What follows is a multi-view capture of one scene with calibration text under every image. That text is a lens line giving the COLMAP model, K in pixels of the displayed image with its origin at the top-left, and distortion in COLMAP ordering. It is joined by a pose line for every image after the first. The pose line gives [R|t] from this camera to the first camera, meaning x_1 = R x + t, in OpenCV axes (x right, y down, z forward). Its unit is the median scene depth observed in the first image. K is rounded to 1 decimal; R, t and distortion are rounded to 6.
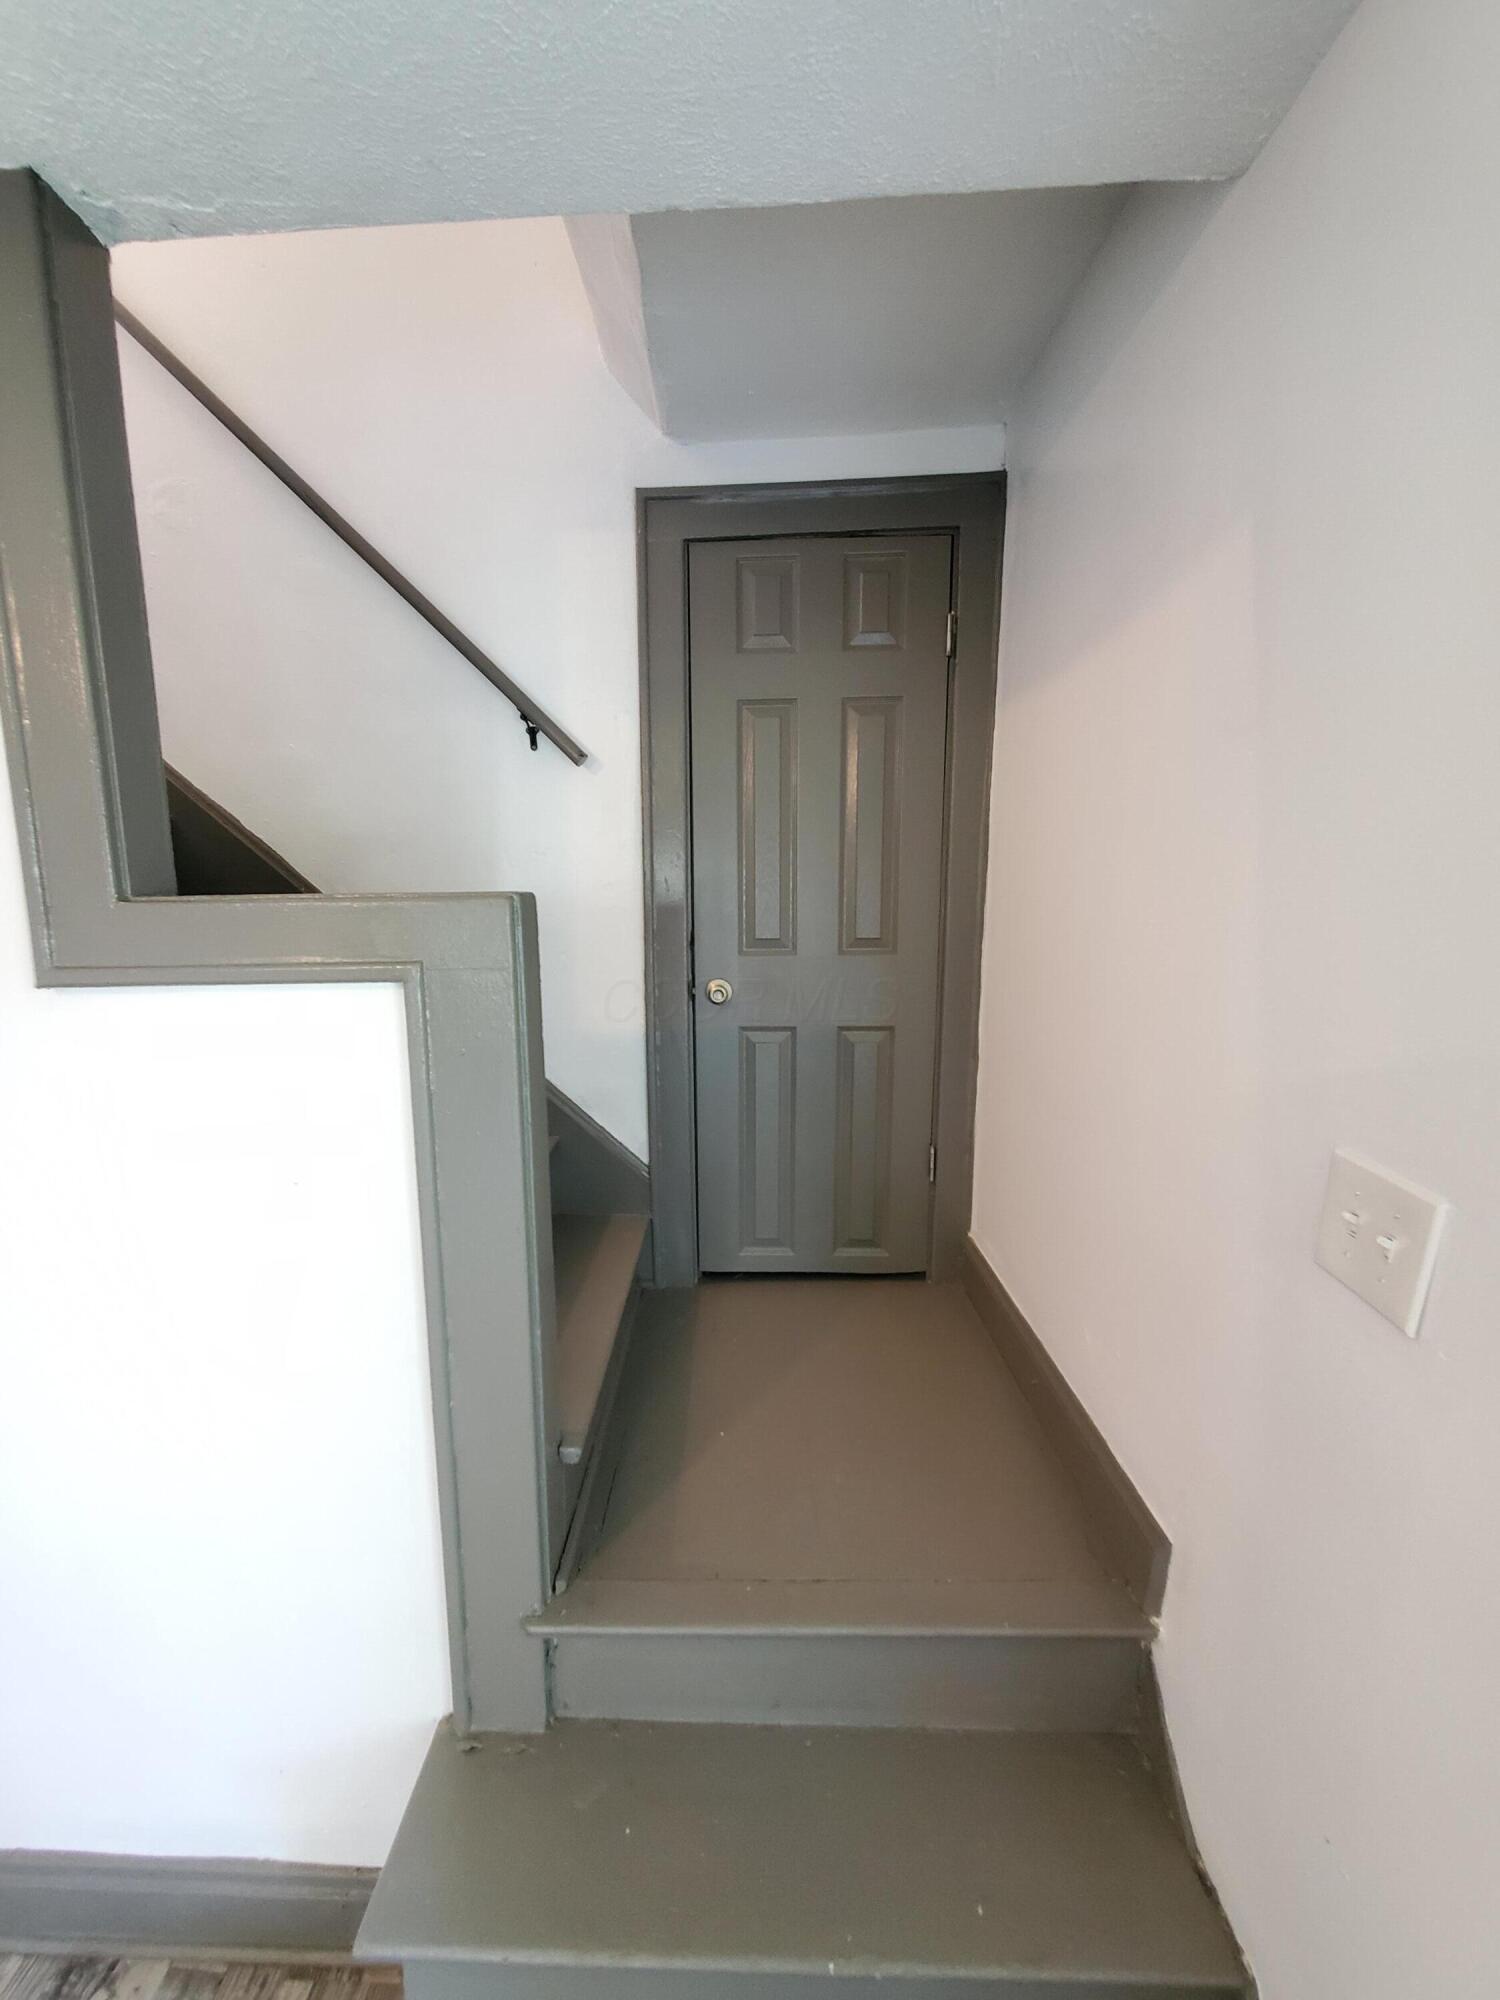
lens RADIAL K [[791.3, 0, 716.0], [0, 791.3, 1029.5], [0, 0, 1]] dist [-0.001728, -0.000473]
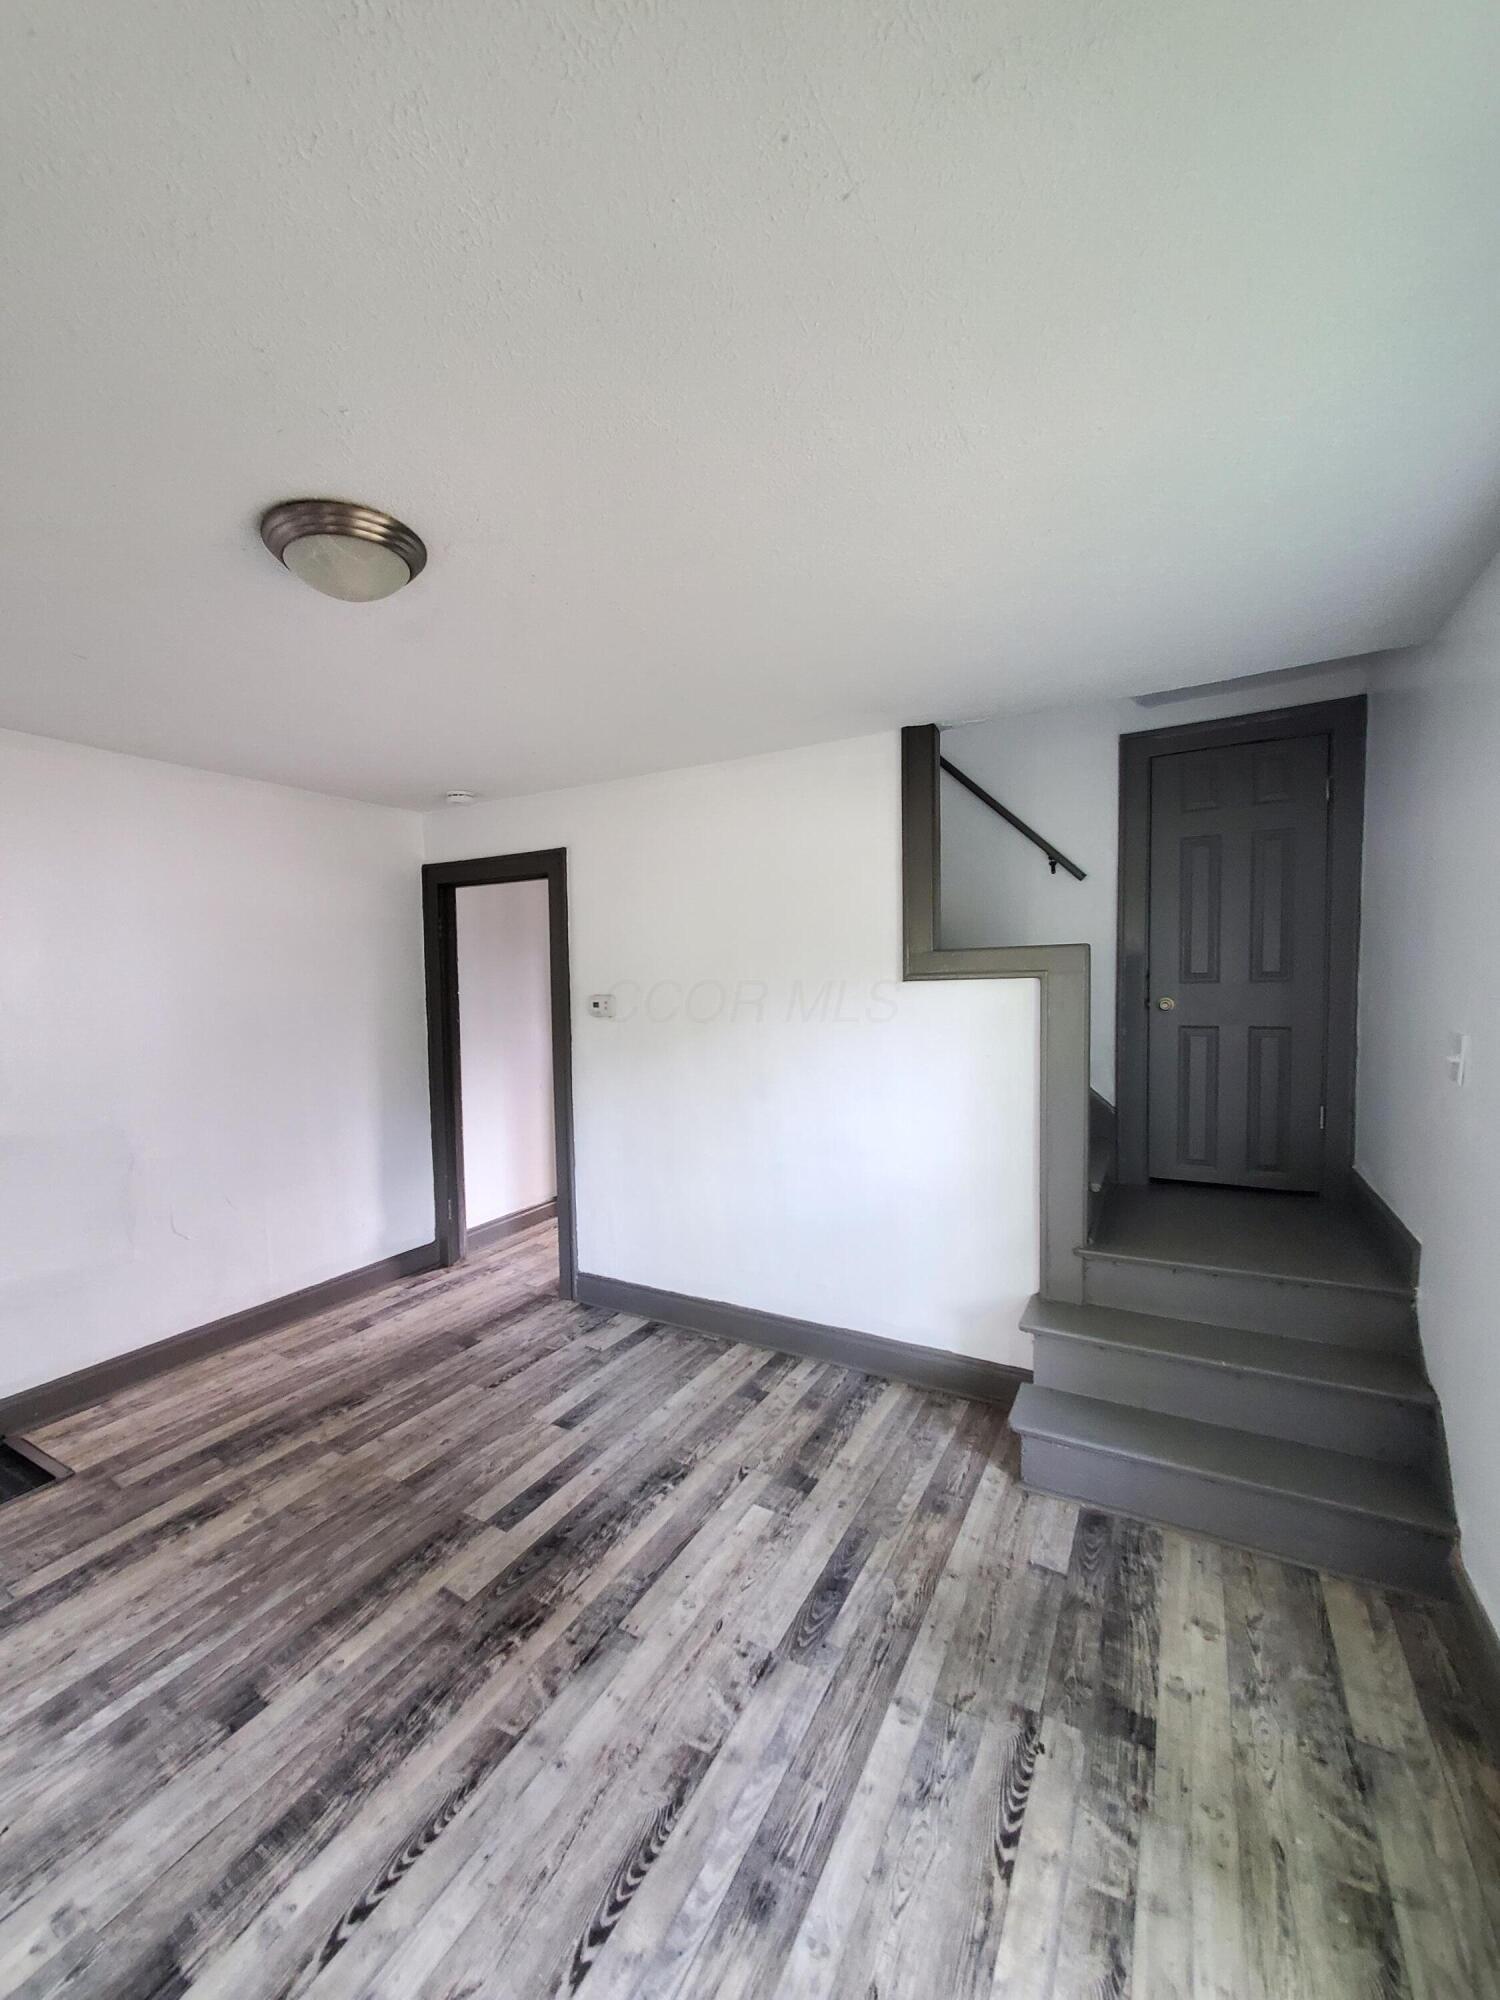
lens RADIAL K [[791.3, 0, 723.2], [0, 791.3, 1018.0], [0, 0, 1]] dist [-0.001728, -0.000473]
pose [[0.886390, 0.014879, -0.462699, -0.054106], [-0.062743, 0.994122, -0.088229, 0.196690], [0.458667, 0.107237, 0.882114, -0.960286]]
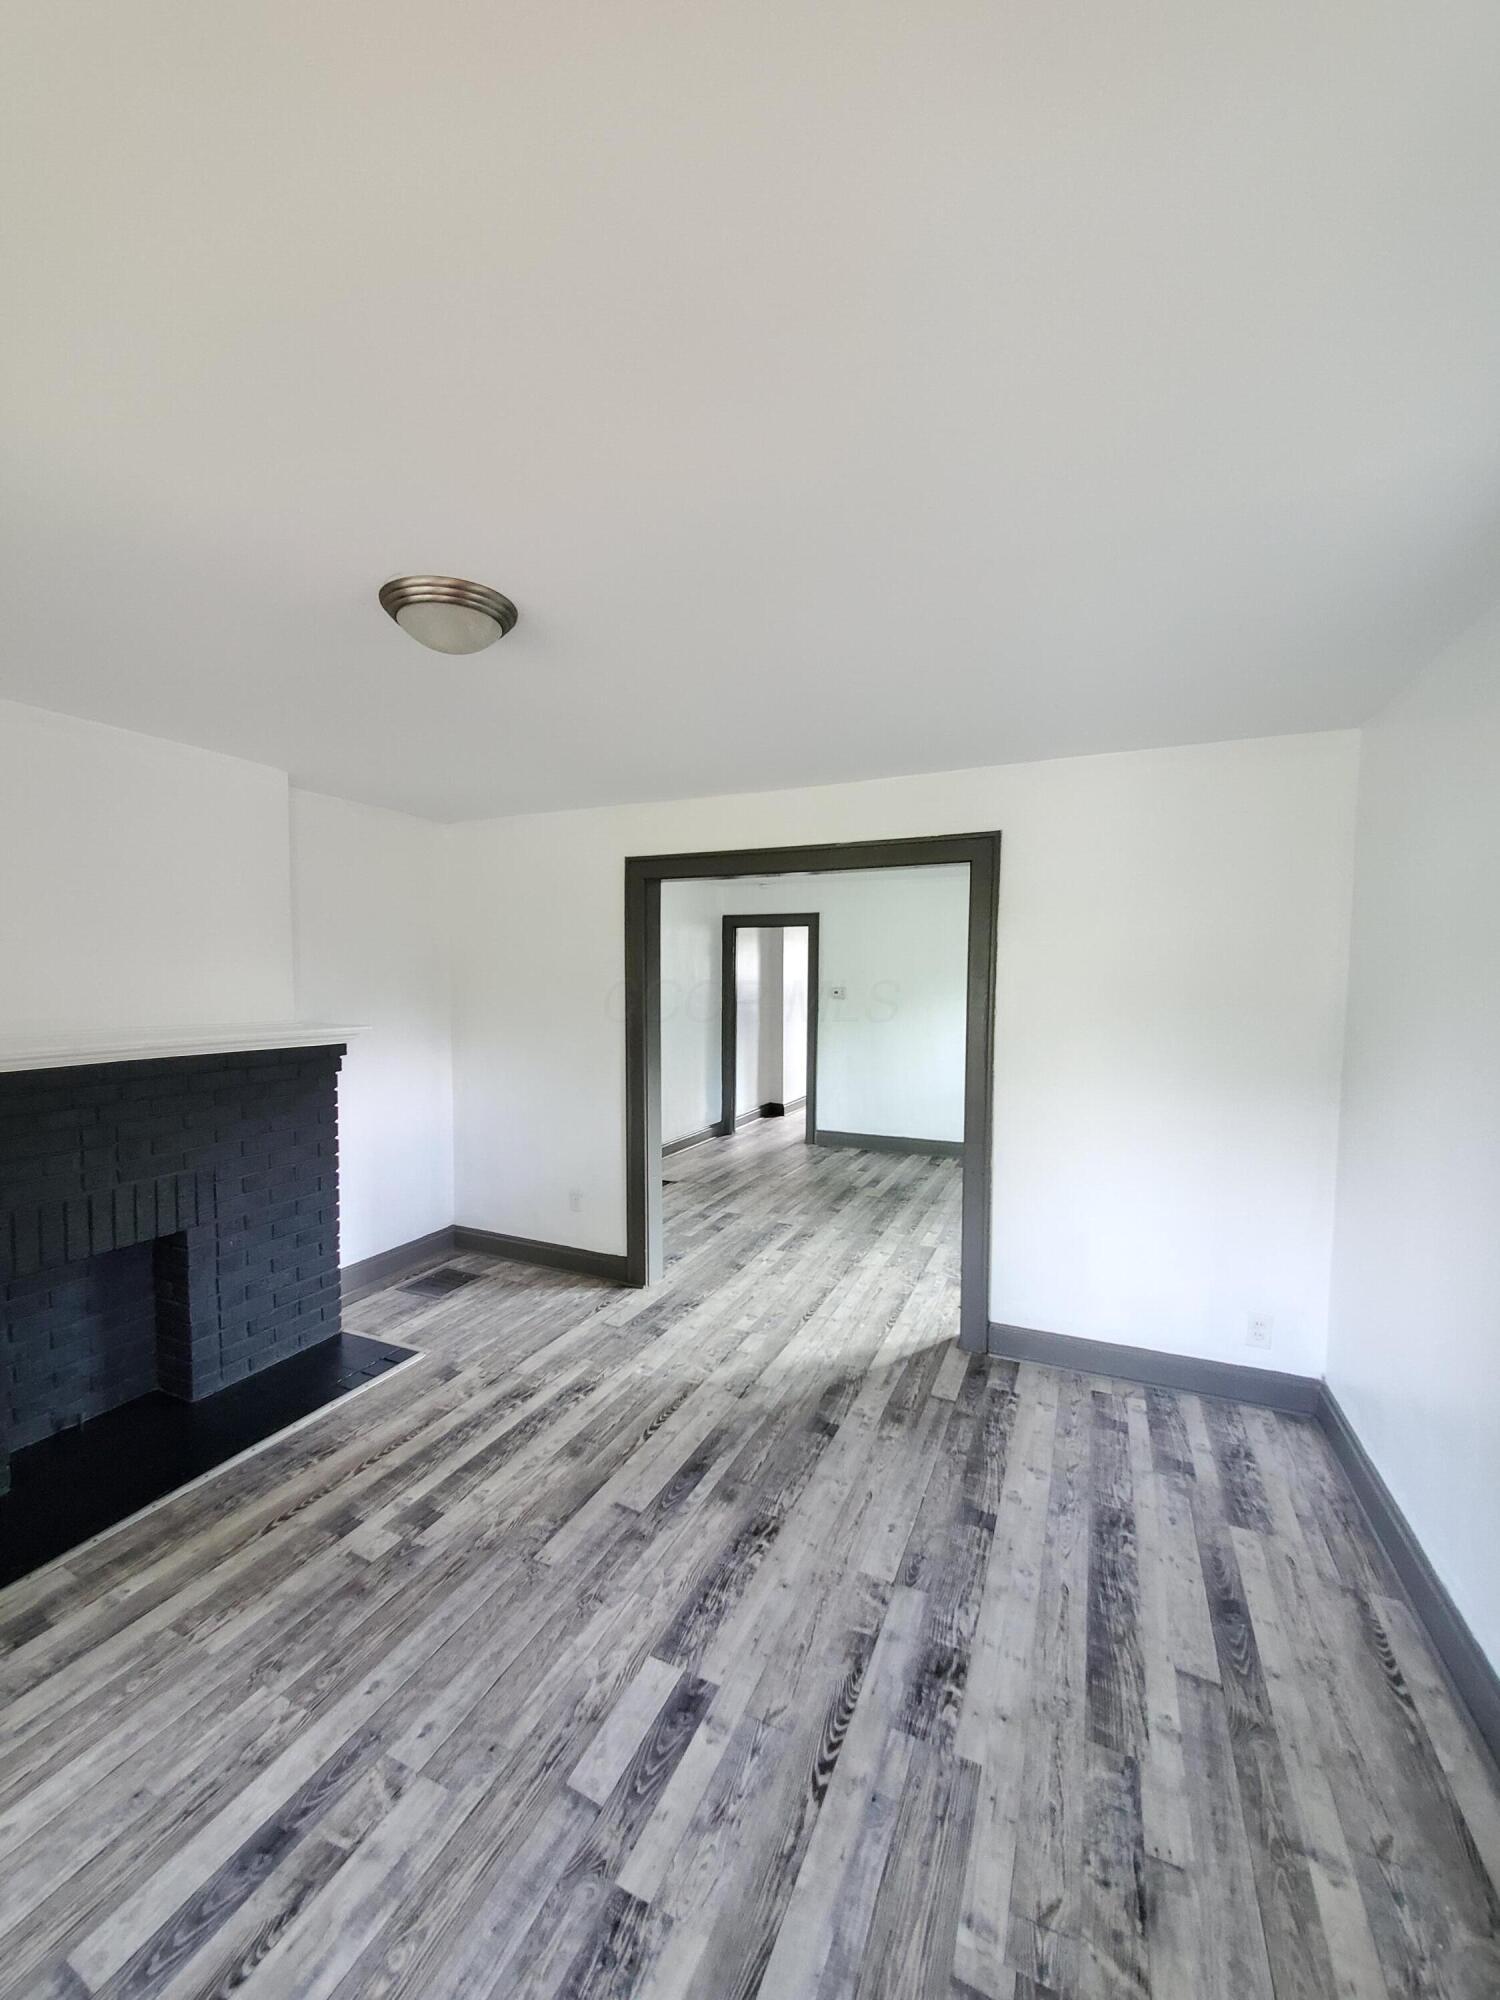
lens RADIAL K [[791.3, 0, 721.0], [0, 791.3, 1019.0], [0, 0, 1]] dist [-0.001728, -0.000473]
pose [[0.919528, 0.032508, -0.391677, -0.217759], [-0.073238, 0.993291, -0.089498, 0.520689], [0.386139, 0.110982, 0.915740, -3.080693]]
